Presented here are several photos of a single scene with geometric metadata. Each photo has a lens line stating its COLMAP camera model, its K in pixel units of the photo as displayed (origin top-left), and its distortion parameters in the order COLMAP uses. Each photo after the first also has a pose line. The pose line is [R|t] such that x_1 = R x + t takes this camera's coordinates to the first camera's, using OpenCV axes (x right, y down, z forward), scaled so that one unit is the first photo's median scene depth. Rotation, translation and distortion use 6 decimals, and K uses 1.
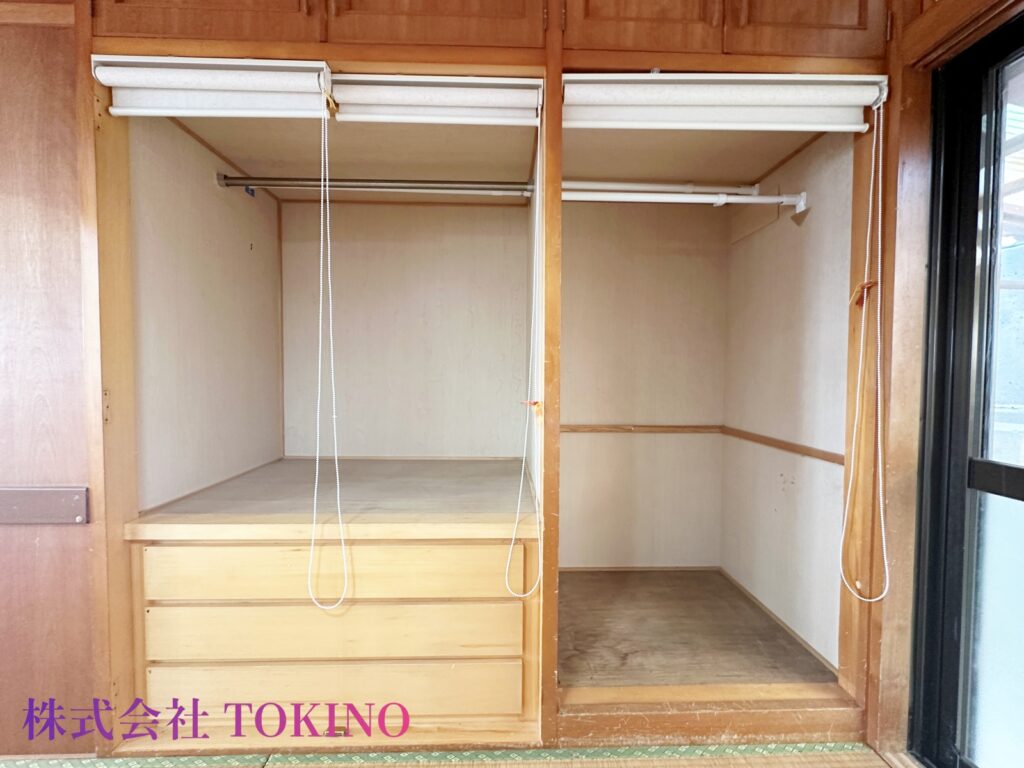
lens RADIAL K [[411.7, 0, 512.9], [0, 411.7, 380.2], [0, 0, 1]] dist [0.002613, 0.000600]
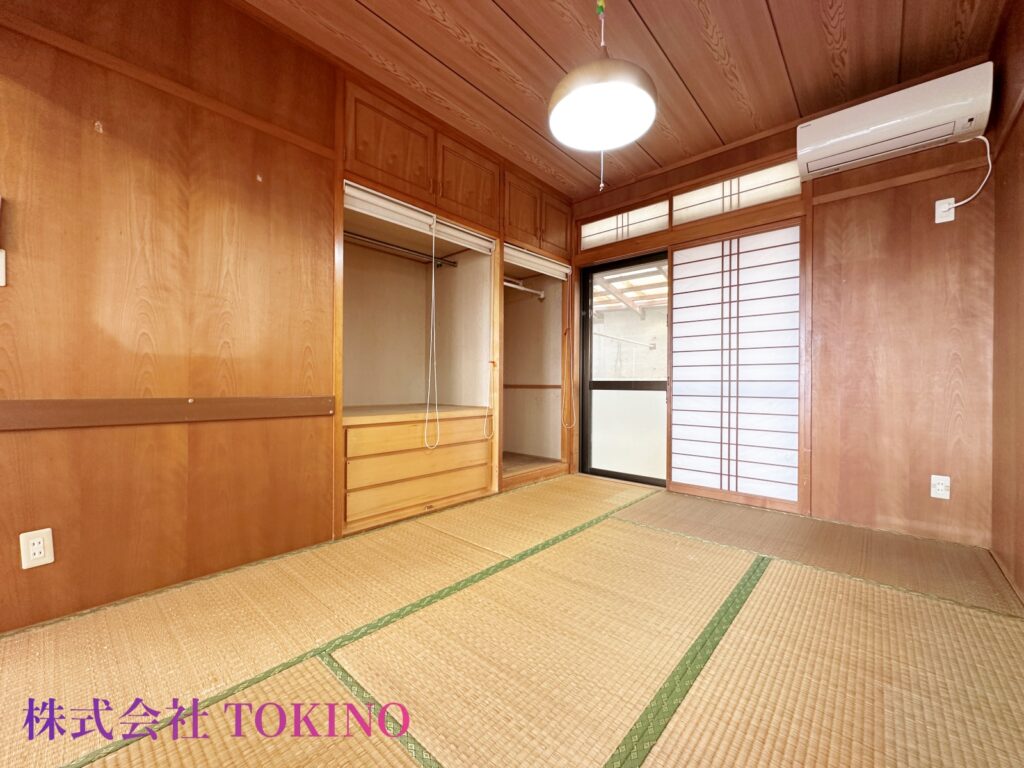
lens RADIAL K [[411.7, 0, 511.9], [0, 411.7, 384.2], [0, 0, 1]] dist [0.002613, 0.000600]
pose [[0.690322, -0.001859, 0.723500, -1.756400], [0.020008, 0.999663, -0.016522, 0.243753], [-0.723226, 0.025881, 0.690126, -0.879762]]
